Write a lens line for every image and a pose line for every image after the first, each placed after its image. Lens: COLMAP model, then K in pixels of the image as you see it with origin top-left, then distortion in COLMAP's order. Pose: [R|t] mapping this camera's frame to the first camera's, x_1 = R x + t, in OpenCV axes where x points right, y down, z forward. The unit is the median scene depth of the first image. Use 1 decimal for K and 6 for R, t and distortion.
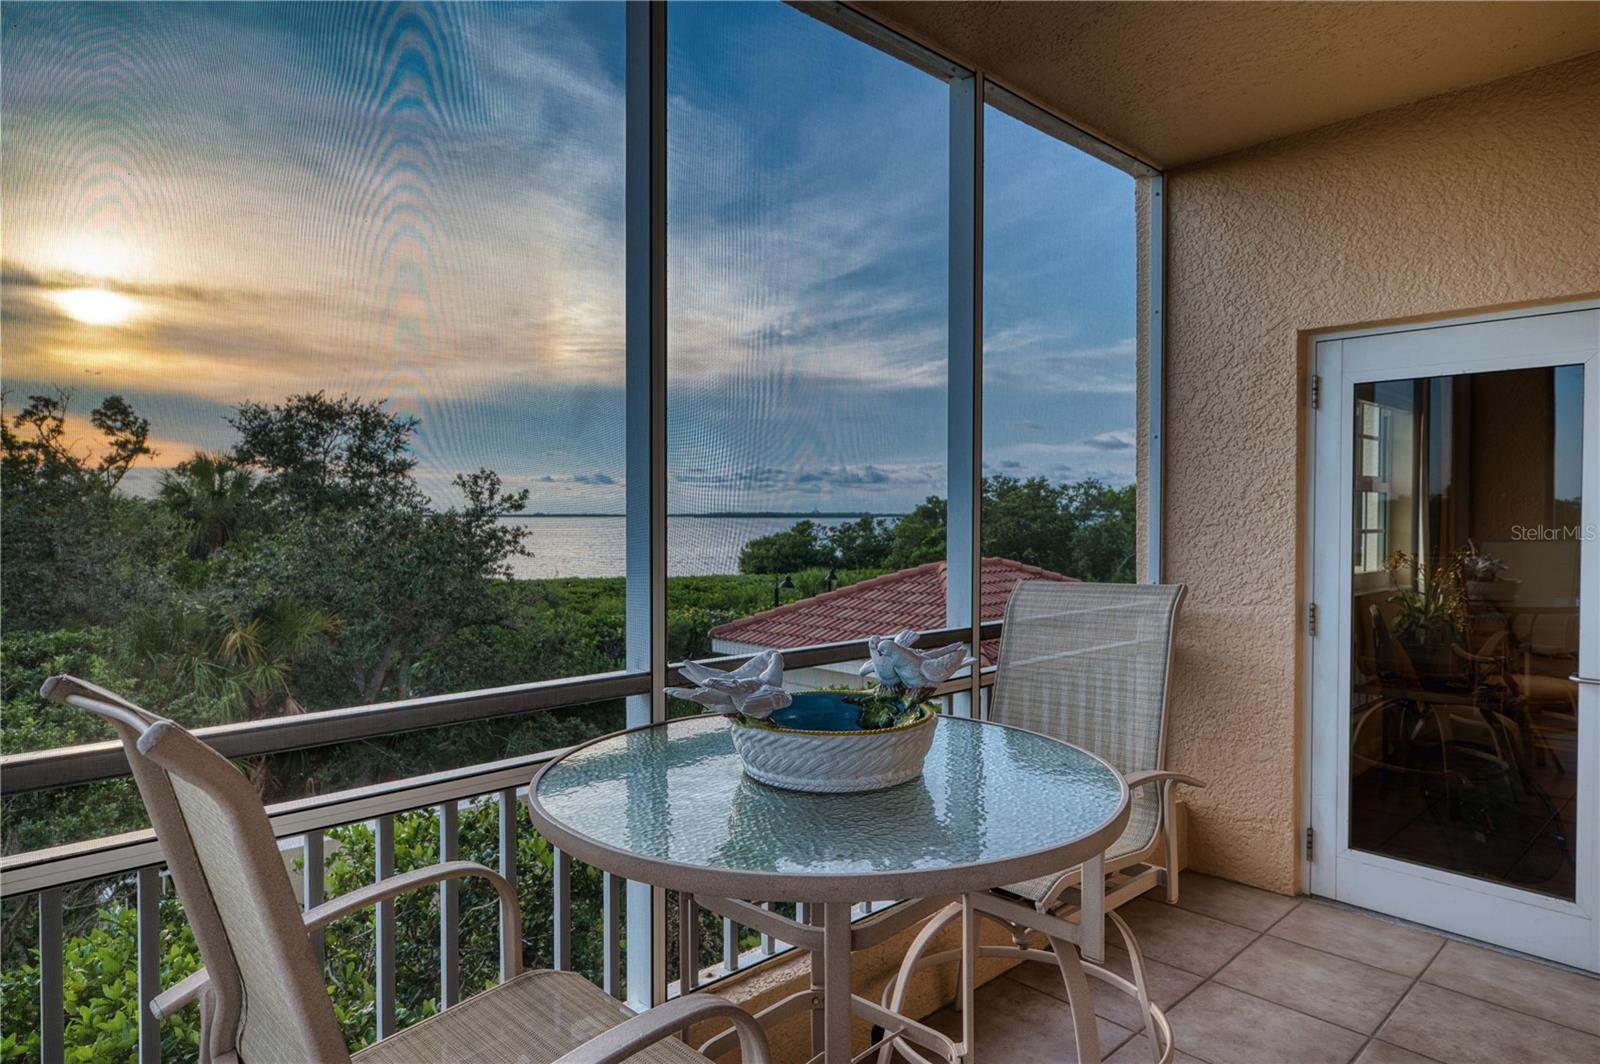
lens RADIAL K [[932.9, 0, 796.8], [0, 932.9, 531.8], [0, 0, 1]] dist [0.002188, 0.001081]
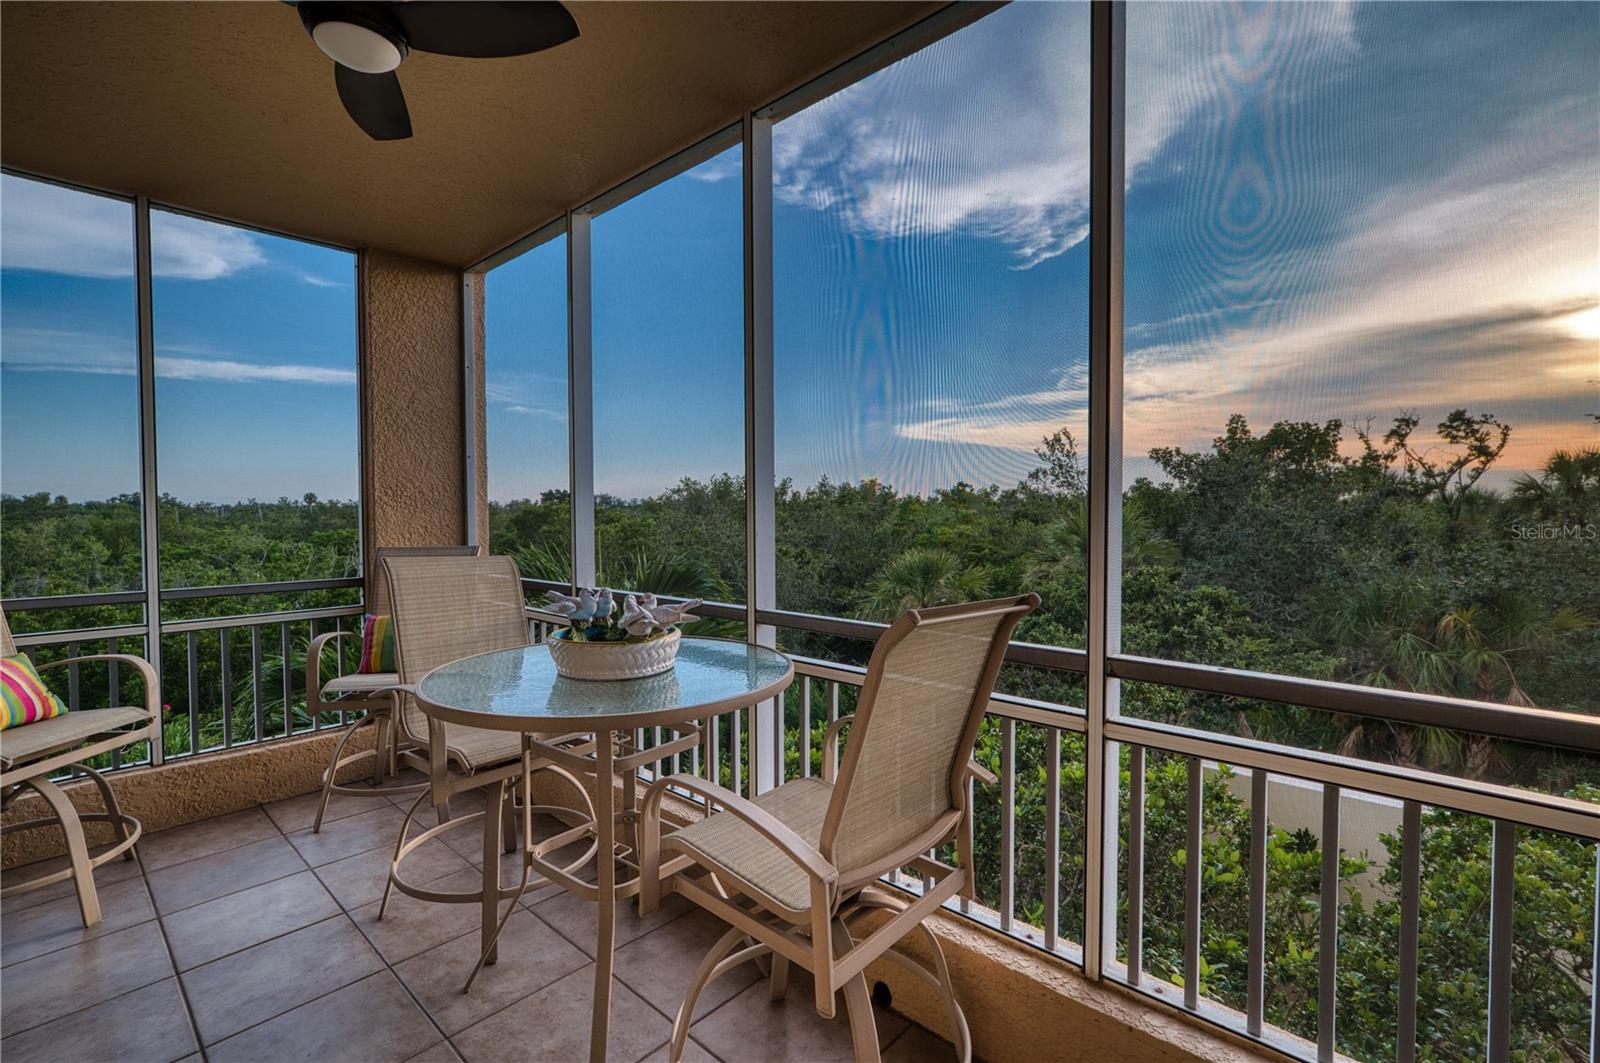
lens RADIAL K [[704.1, 0, 796.8], [0, 704.1, 508.1], [0, 0, 1]] dist [-0.000511, -0.000061]
pose [[0.078781, -0.002204, -0.996889, 0.092956], [-0.019198, 0.999809, -0.003727, -0.000667], [0.996707, 0.019432, 0.078724, 0.087268]]
